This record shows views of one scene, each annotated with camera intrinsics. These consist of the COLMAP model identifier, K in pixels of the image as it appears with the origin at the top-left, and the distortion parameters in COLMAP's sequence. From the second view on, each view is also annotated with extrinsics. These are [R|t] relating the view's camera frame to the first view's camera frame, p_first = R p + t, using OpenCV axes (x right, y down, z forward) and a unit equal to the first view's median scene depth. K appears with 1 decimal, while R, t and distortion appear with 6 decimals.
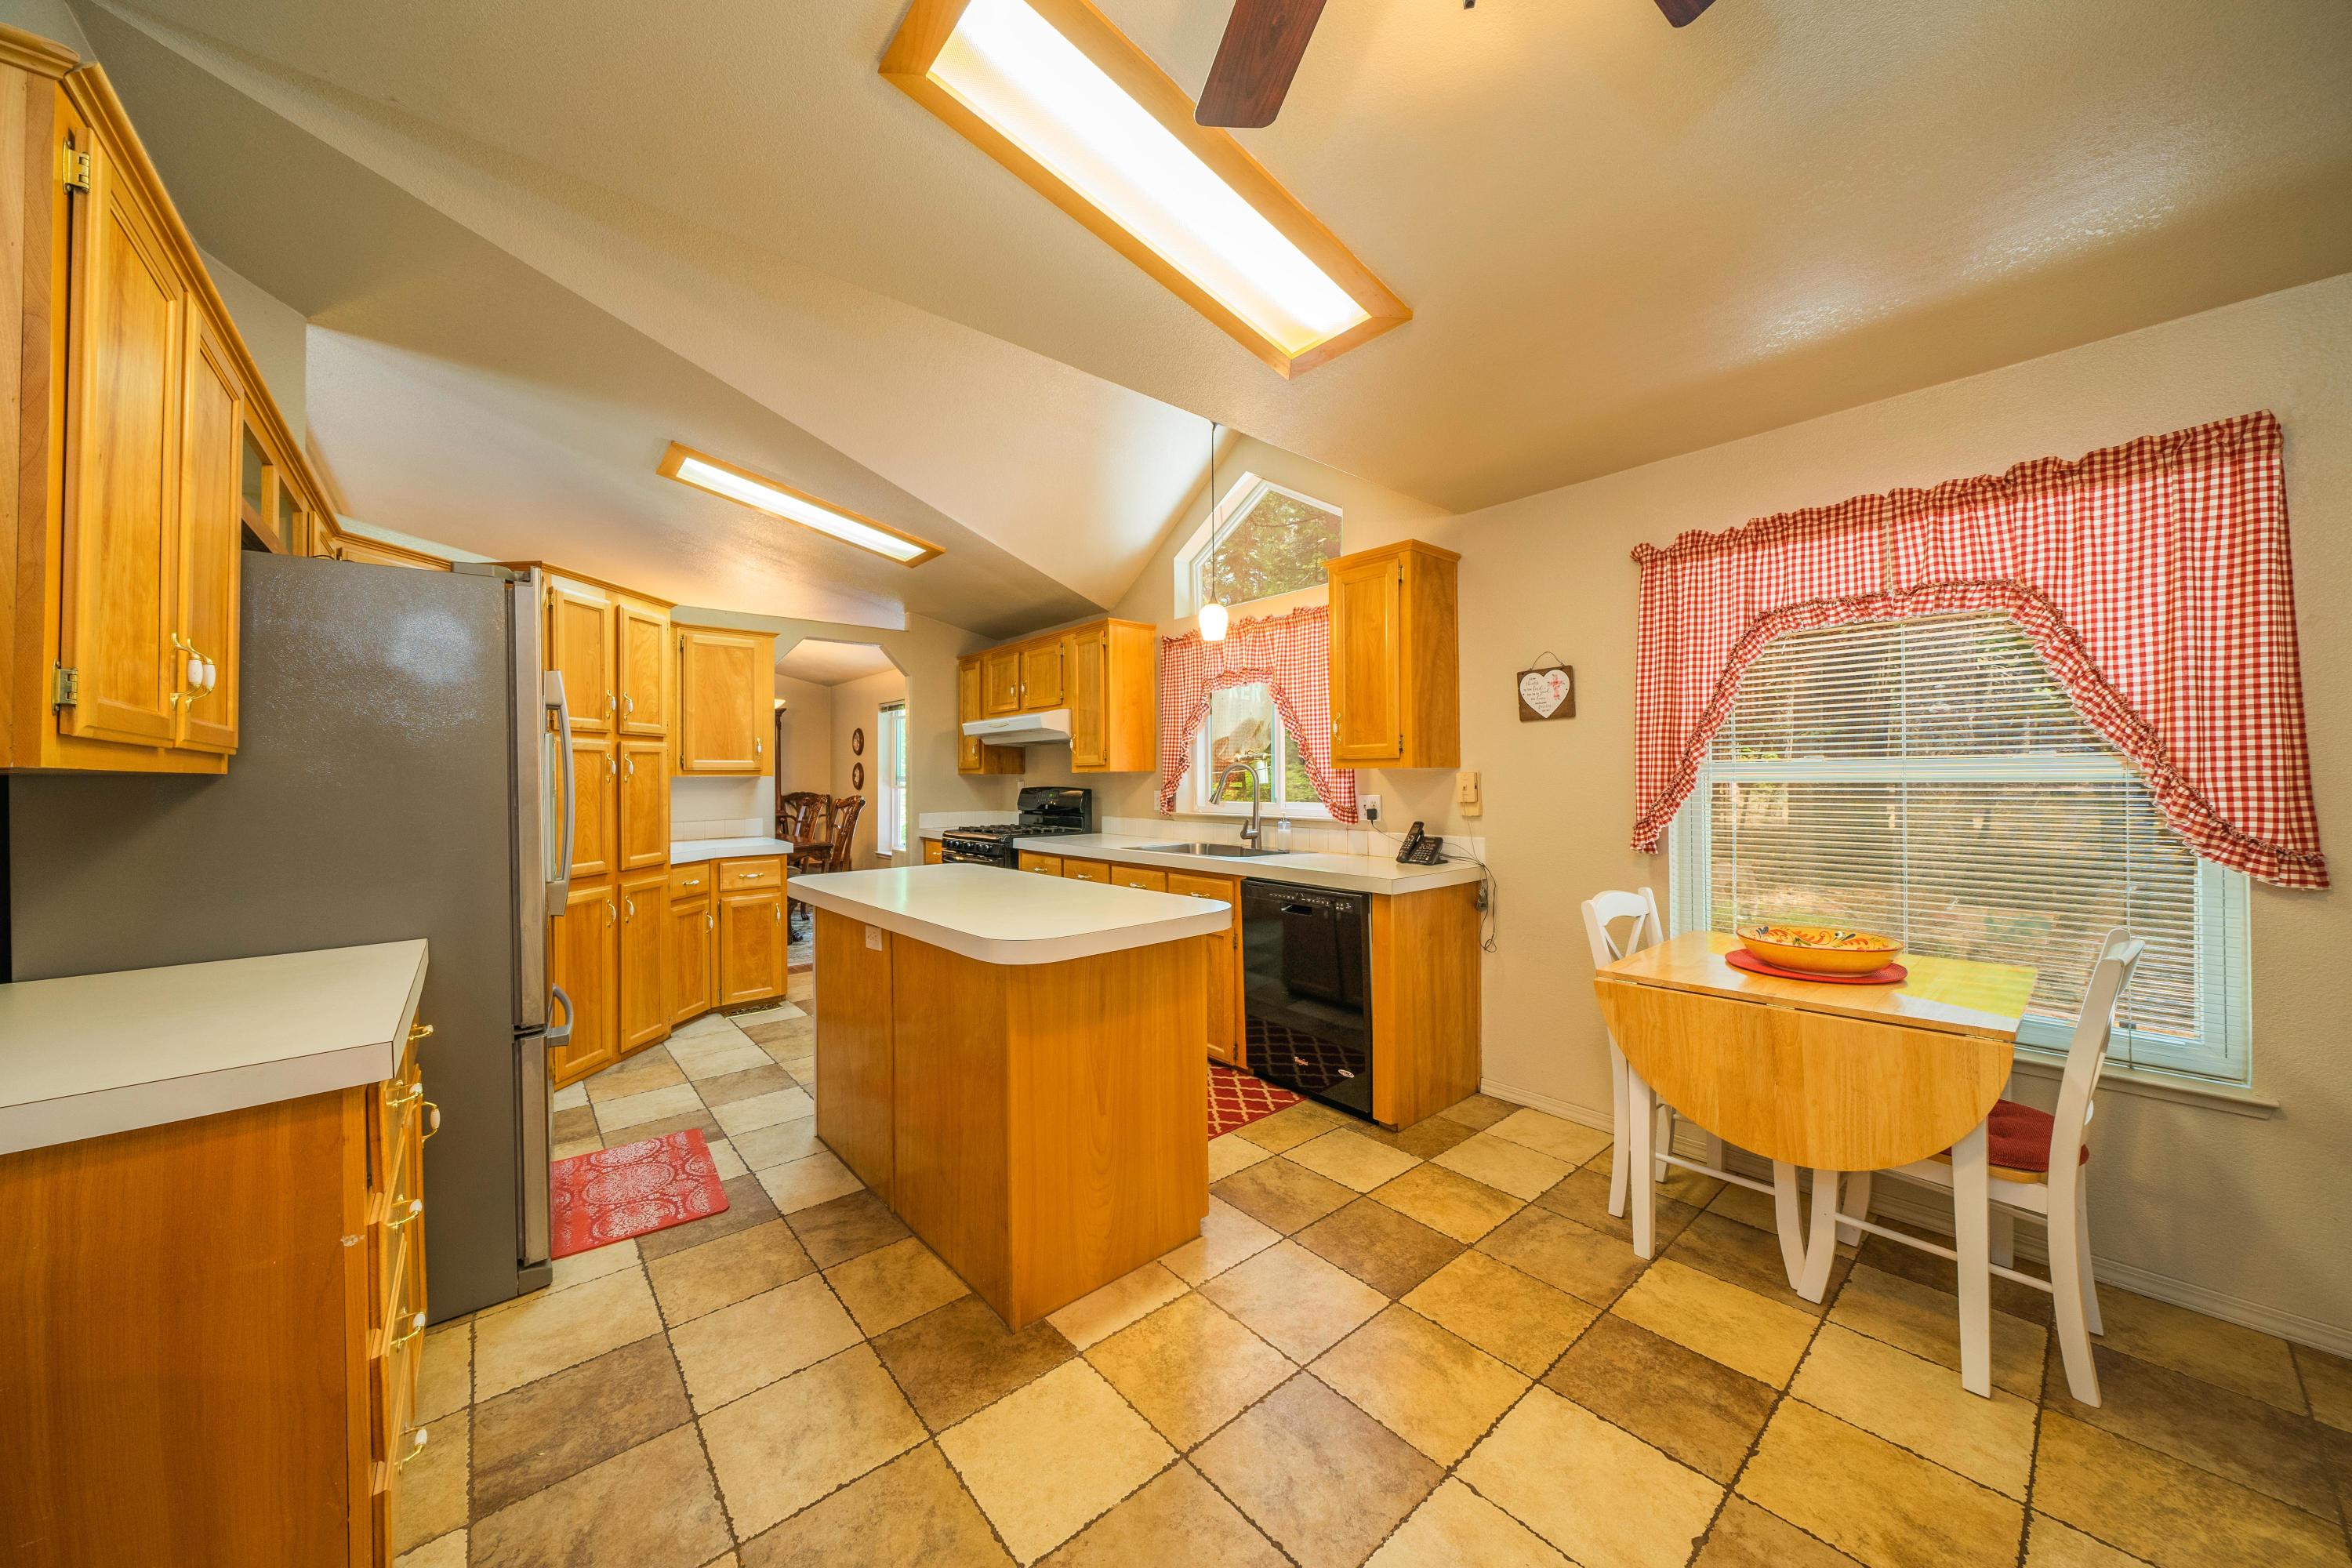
lens RADIAL K [[804.5, 0, 1174.9], [0, 804.5, 773.1], [0, 0, 1]] dist [0.000126, 0.000038]
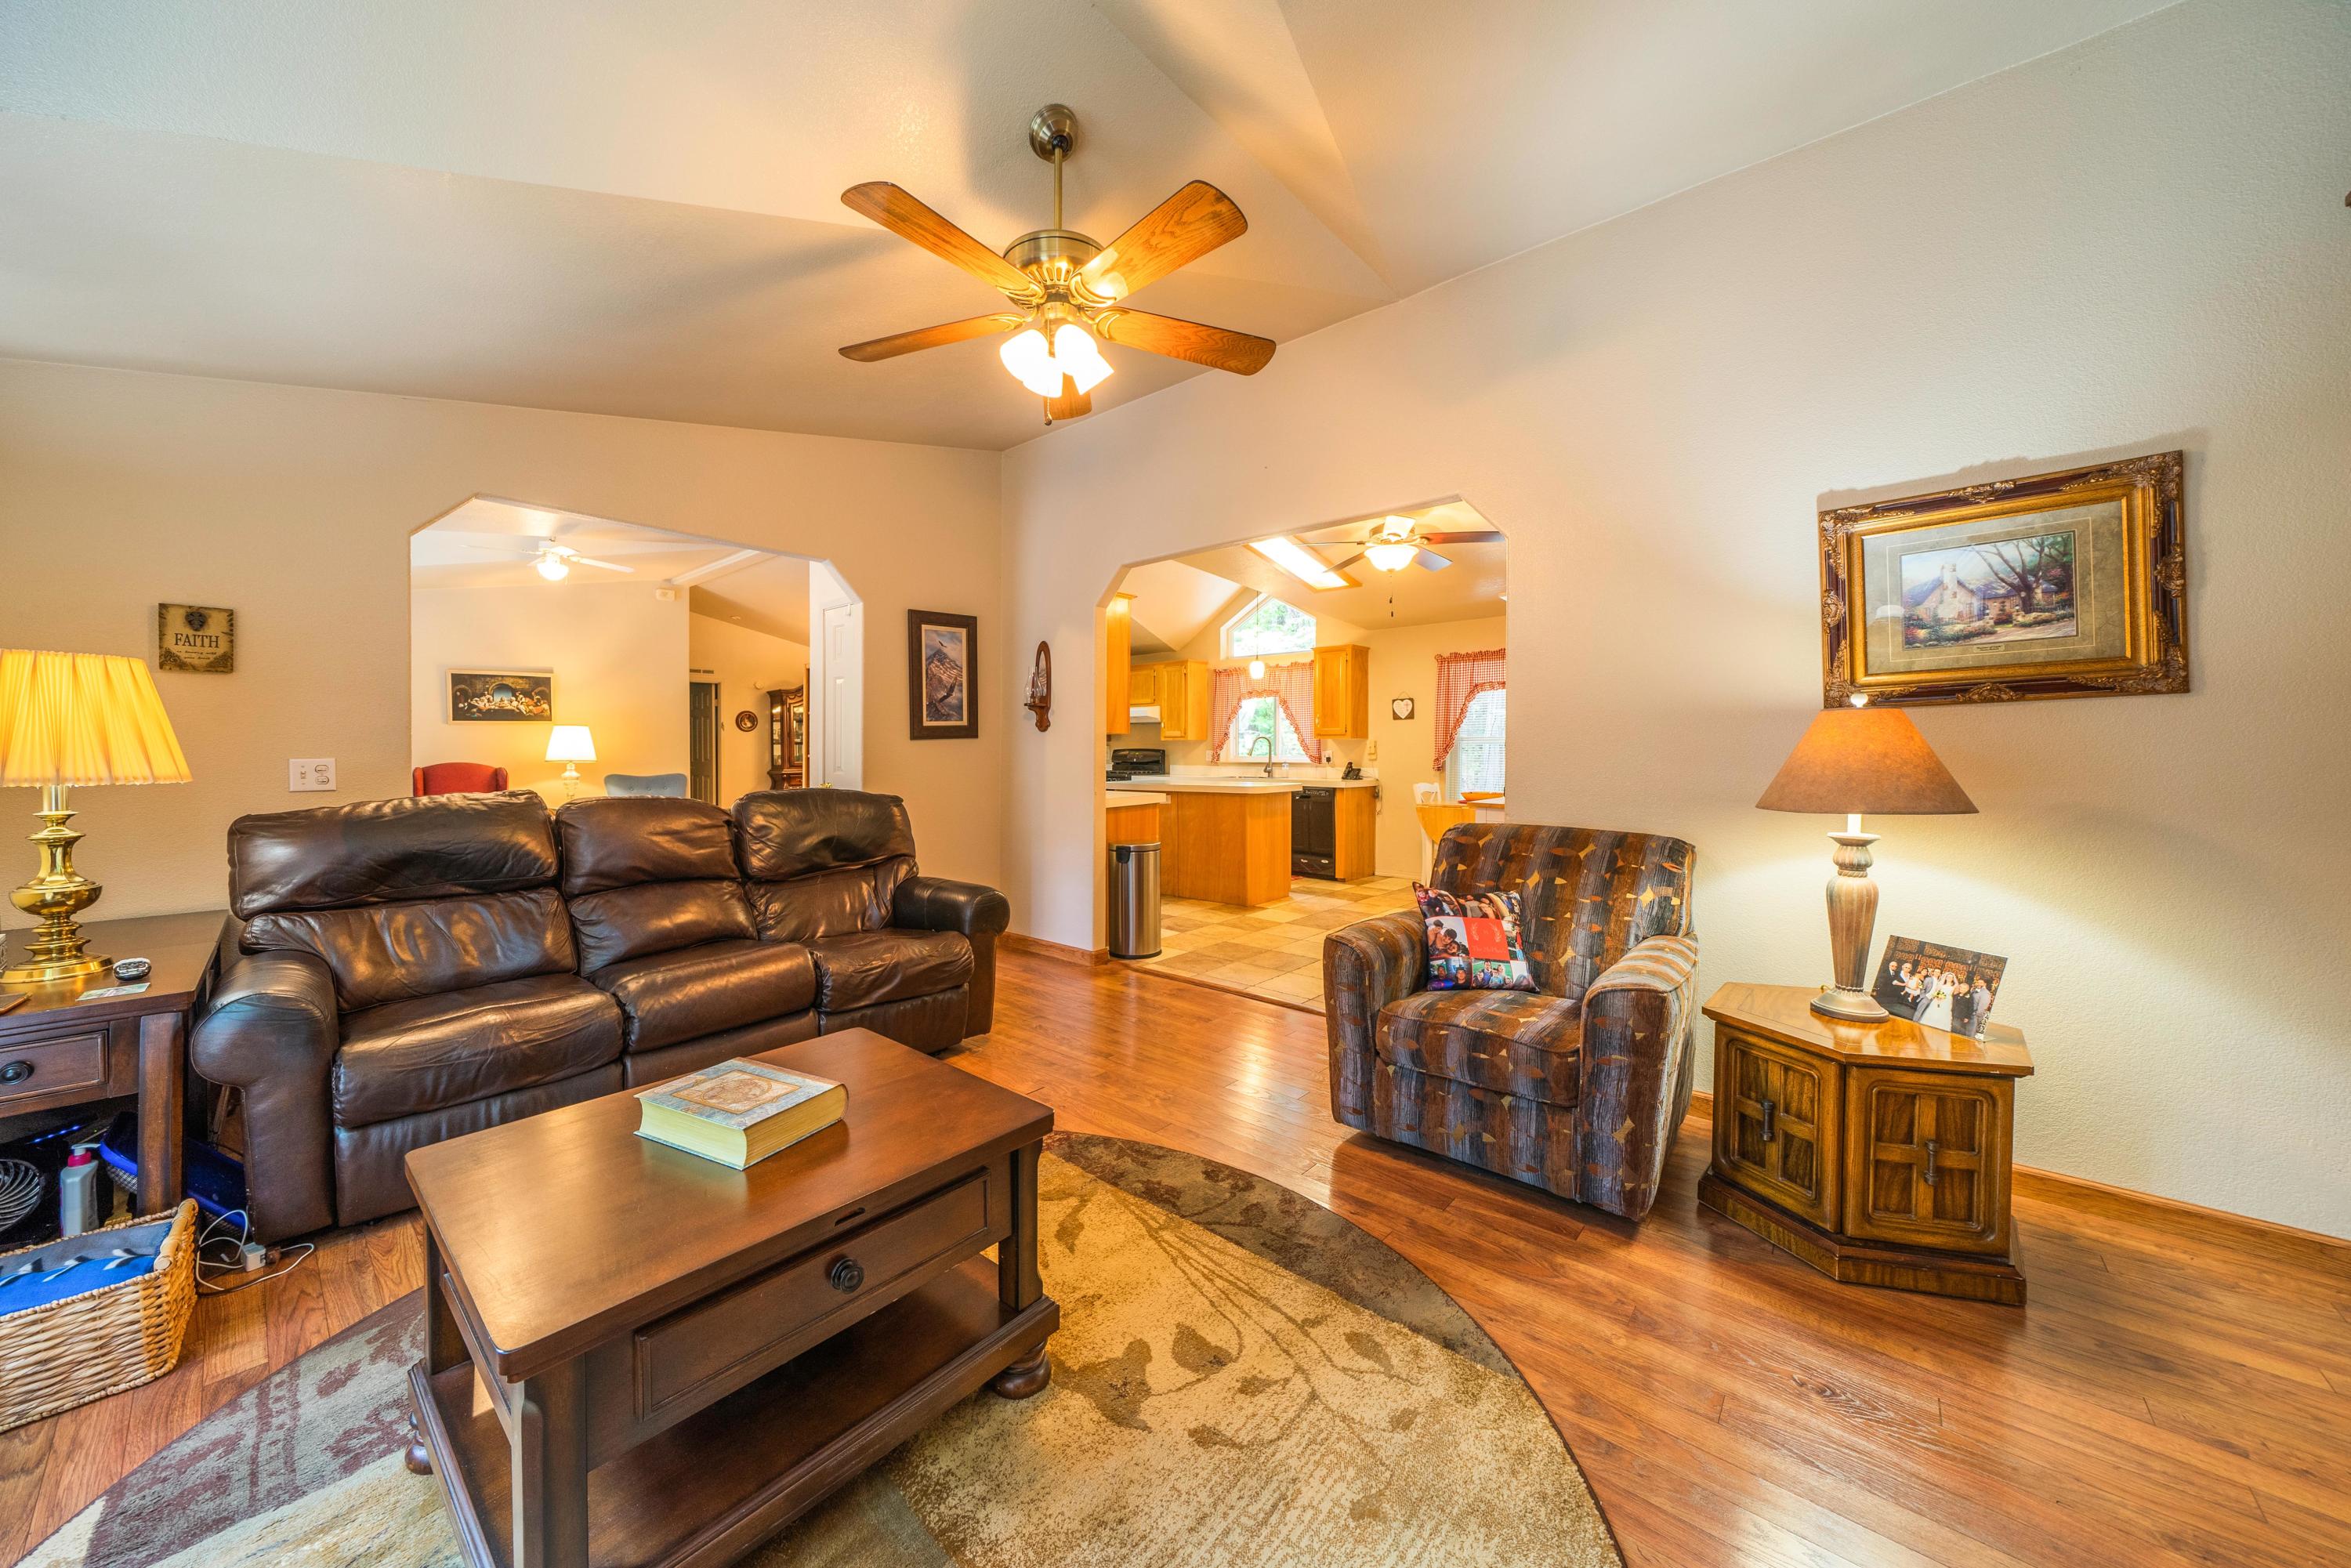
lens RADIAL K [[804.1, 0, 1168.6], [0, 804.1, 768.3], [0, 0, 1]] dist [0.000126, 0.000038]
pose [[0.989386, 0.003767, 0.145265, -0.597620], [-0.007488, 0.999657, 0.025082, 0.026766], [-0.145121, -0.025903, 0.989075, -1.315568]]
